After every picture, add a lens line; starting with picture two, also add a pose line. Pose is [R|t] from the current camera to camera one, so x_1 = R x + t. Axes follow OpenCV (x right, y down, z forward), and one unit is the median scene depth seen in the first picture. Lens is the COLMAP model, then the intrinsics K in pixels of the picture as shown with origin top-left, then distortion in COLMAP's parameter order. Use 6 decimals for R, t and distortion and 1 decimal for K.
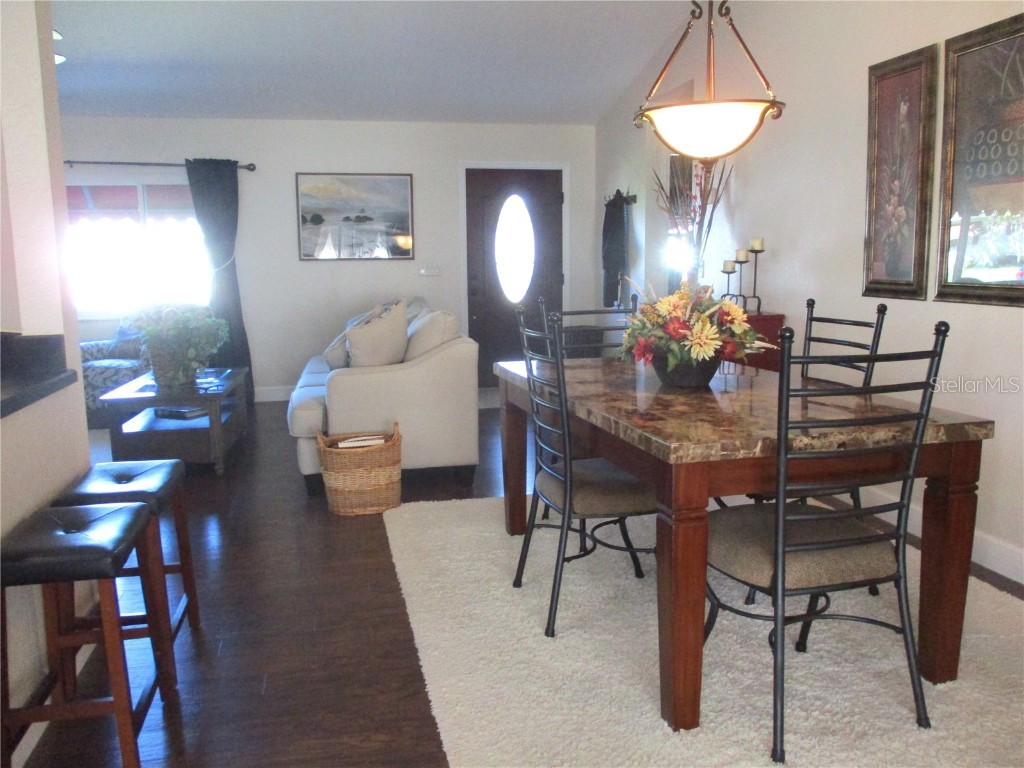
lens RADIAL K [[852.3, 0, 512.0], [0, 852.3, 384.0], [0, 0, 1]] dist [-0.012916, -0.000933]
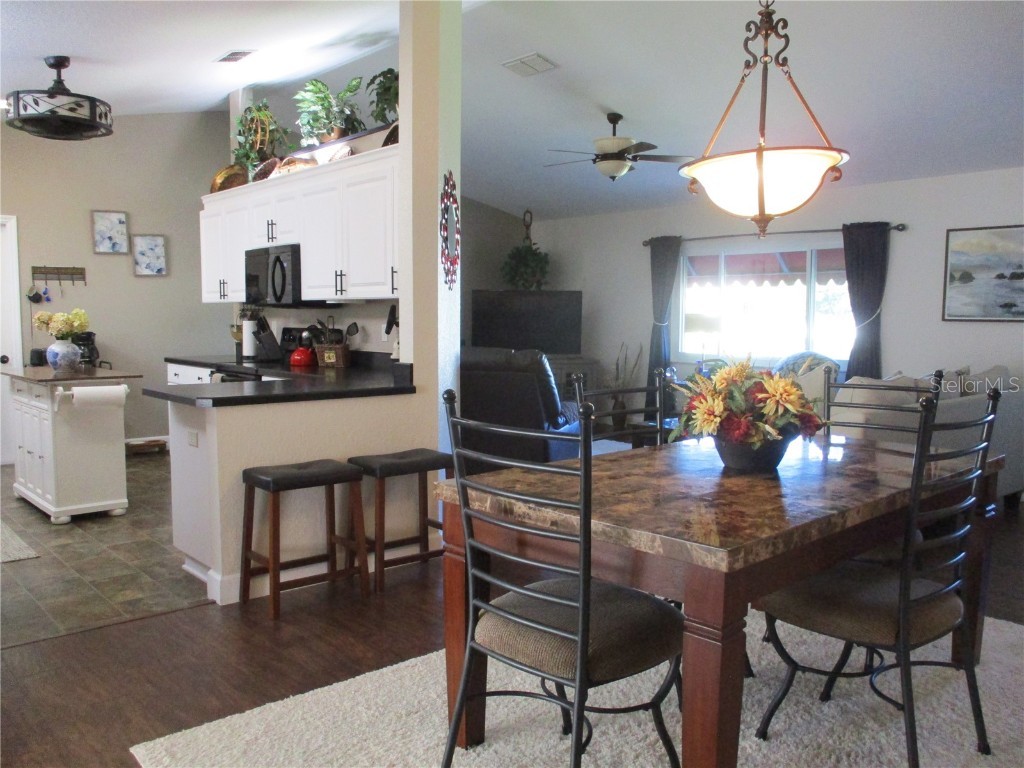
lens RADIAL K [[844.7, 0, 514.5], [0, 844.7, 386.6], [0, 0, 1]] dist [-0.037943, 0.010219]
pose [[0.483784, 0.089691, -0.870580, 0.475593], [-0.140654, 0.989772, 0.023809, -0.038918], [0.863811, 0.110932, 0.491451, 0.194186]]
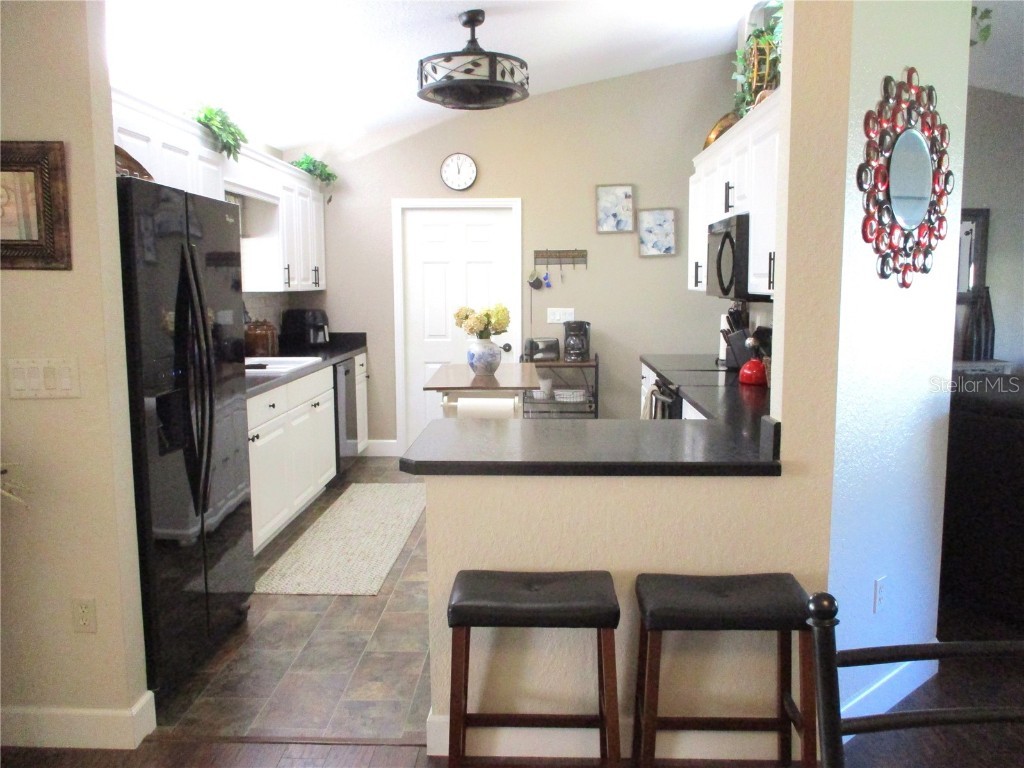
lens RADIAL K [[857.8, 0, 519.7], [0, 857.8, 386.9], [0, 0, 1]] dist [-0.023583, 0.003565]
pose [[-0.247521, 0.134520, -0.959499, 0.206286], [-0.135082, 0.975851, 0.171659, -0.106337], [0.959420, 0.172100, -0.223372, 0.463814]]
